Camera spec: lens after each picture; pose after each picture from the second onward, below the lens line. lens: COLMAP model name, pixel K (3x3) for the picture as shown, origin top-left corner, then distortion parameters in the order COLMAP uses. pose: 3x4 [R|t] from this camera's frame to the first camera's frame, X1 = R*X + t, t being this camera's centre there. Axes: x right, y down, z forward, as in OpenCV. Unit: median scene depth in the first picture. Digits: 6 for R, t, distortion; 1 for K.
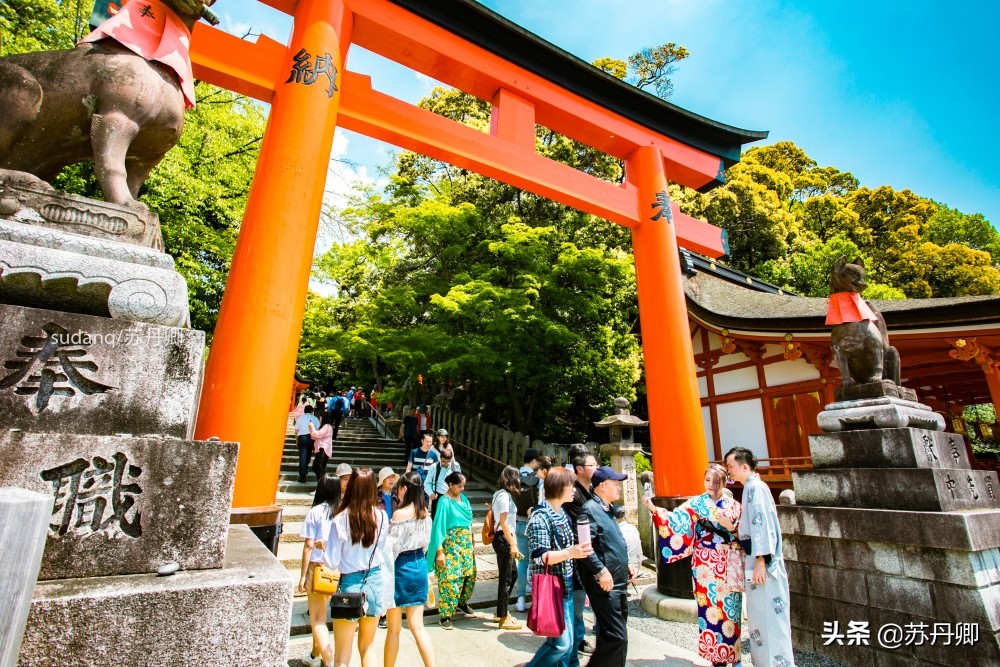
lens RADIAL K [[485.7, 0, 500.8], [0, 485.7, 325.7], [0, 0, 1]] dist [-0.021396, 0.000637]
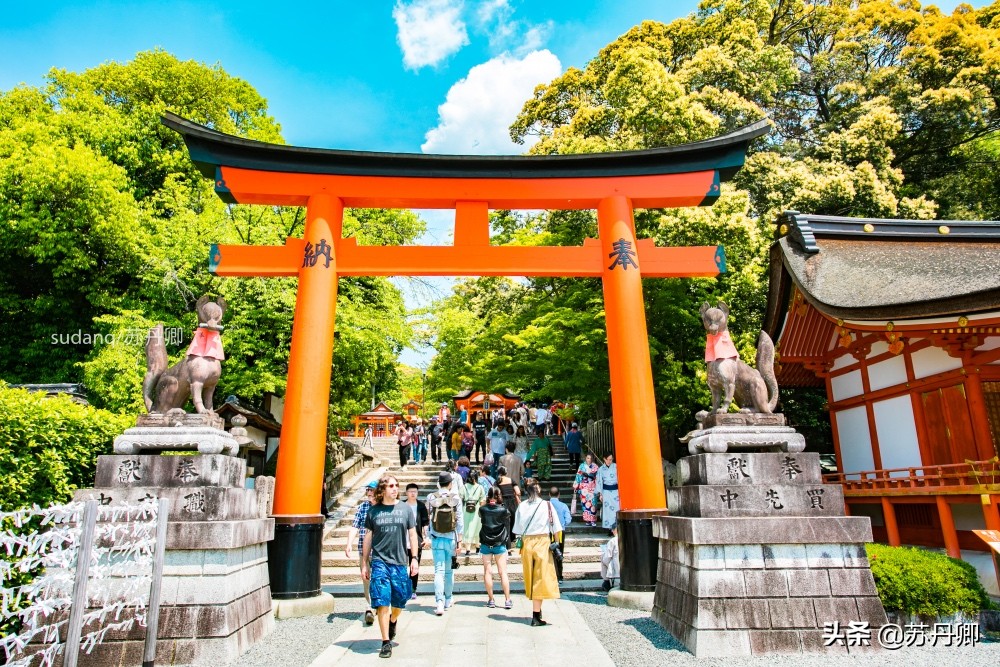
lens RADIAL K [[657.3, 0, 499.5], [0, 657.3, 335.7], [0, 0, 1]] dist [-0.004889, 0.000519]
pose [[0.873904, -0.131121, -0.468080, 0.542484], [0.160435, 0.986776, 0.023110, -0.097573], [0.458860, -0.095292, 0.883384, -0.336274]]
